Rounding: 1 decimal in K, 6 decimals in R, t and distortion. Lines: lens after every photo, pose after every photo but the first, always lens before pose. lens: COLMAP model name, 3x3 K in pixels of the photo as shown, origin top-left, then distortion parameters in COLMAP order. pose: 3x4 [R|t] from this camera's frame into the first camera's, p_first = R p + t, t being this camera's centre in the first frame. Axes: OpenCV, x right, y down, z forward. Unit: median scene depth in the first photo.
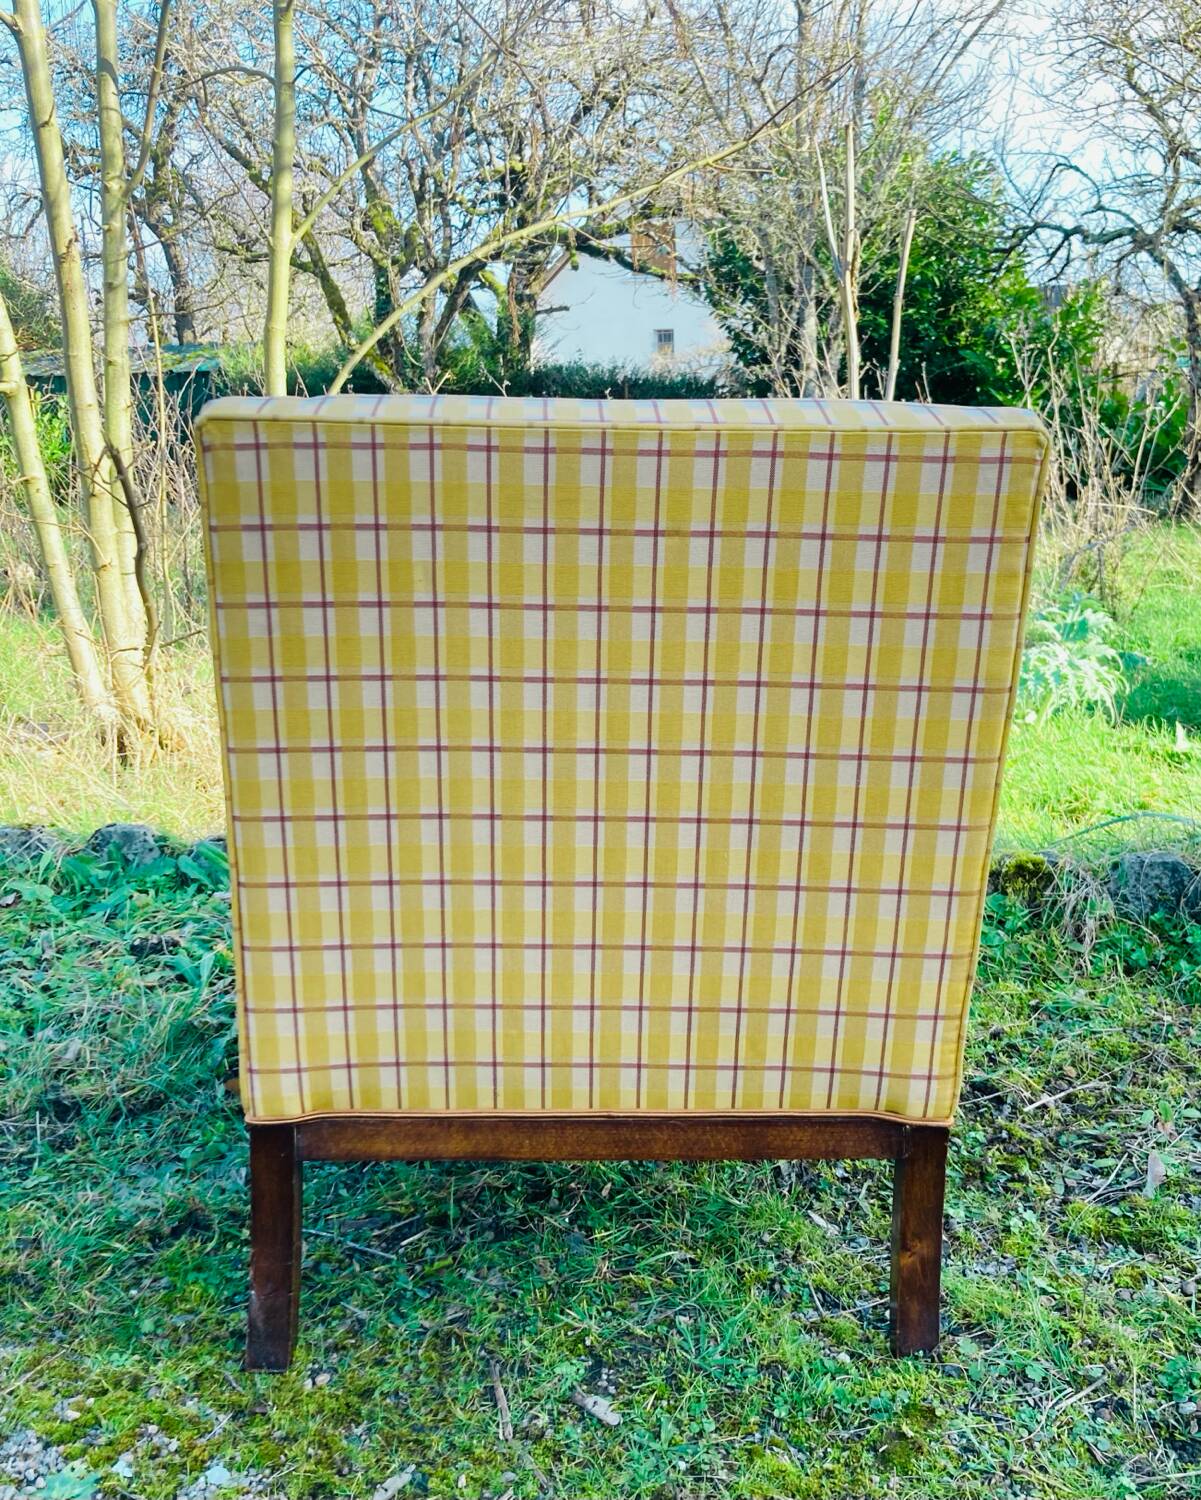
lens RADIAL K [[1526.9, 0, 615.4], [0, 1526.9, 642.4], [0, 0, 1]] dist [0.021035, 0.000000]
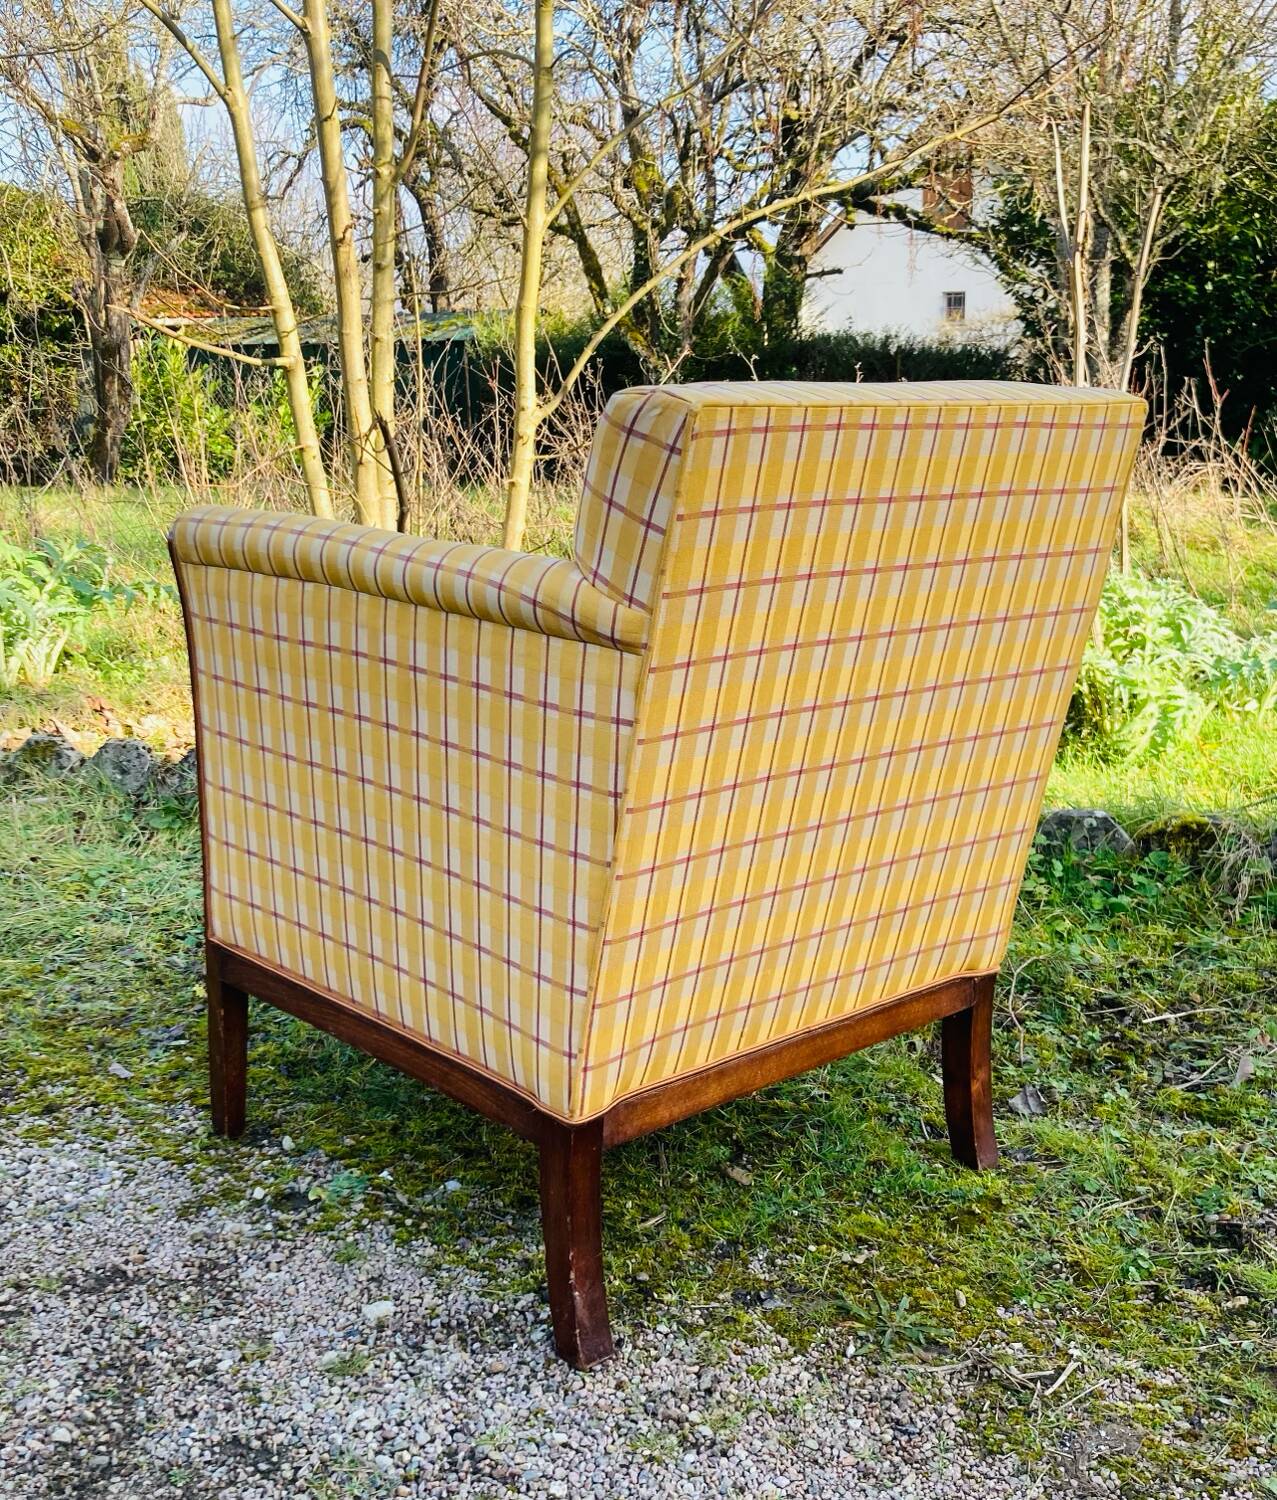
lens RADIAL K [[1627.8, 0, 590.5], [0, 1627.8, 788.2], [0, 0, 1]] dist [0.015502, 0.000000]
pose [[0.983905, 0.052813, -0.170710, 0.044109], [-0.036744, 0.994707, 0.095960, 0.023020], [0.174874, -0.088143, 0.980637, -0.179228]]
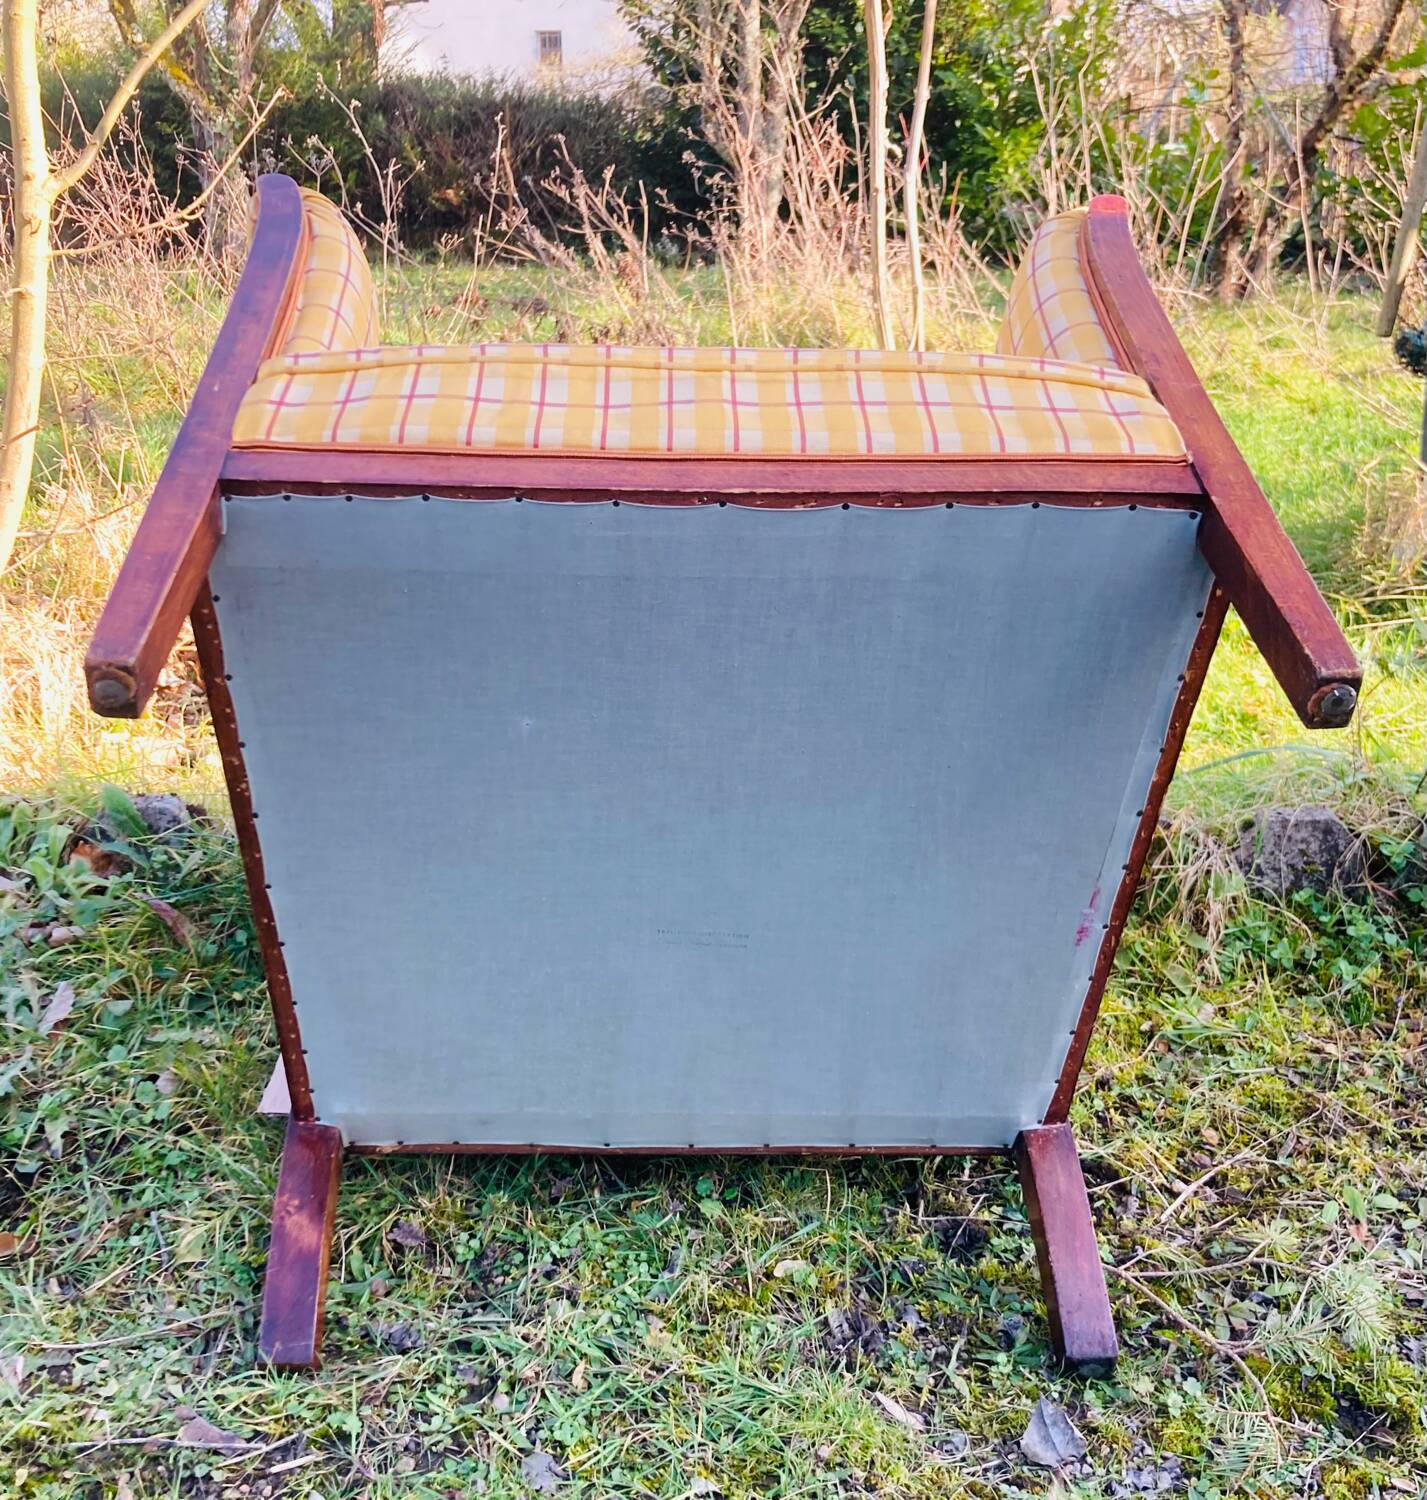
lens RADIAL K [[1868.8, 0, 691.1], [0, 1868.8, 740.3], [0, 0, 1]] dist [0.001337, 0.000000]
pose [[0.994364, -0.012070, 0.105328, -0.025903], [-0.004838, 0.987296, 0.158819, -0.030559], [-0.105907, -0.158434, 0.981673, 0.153542]]
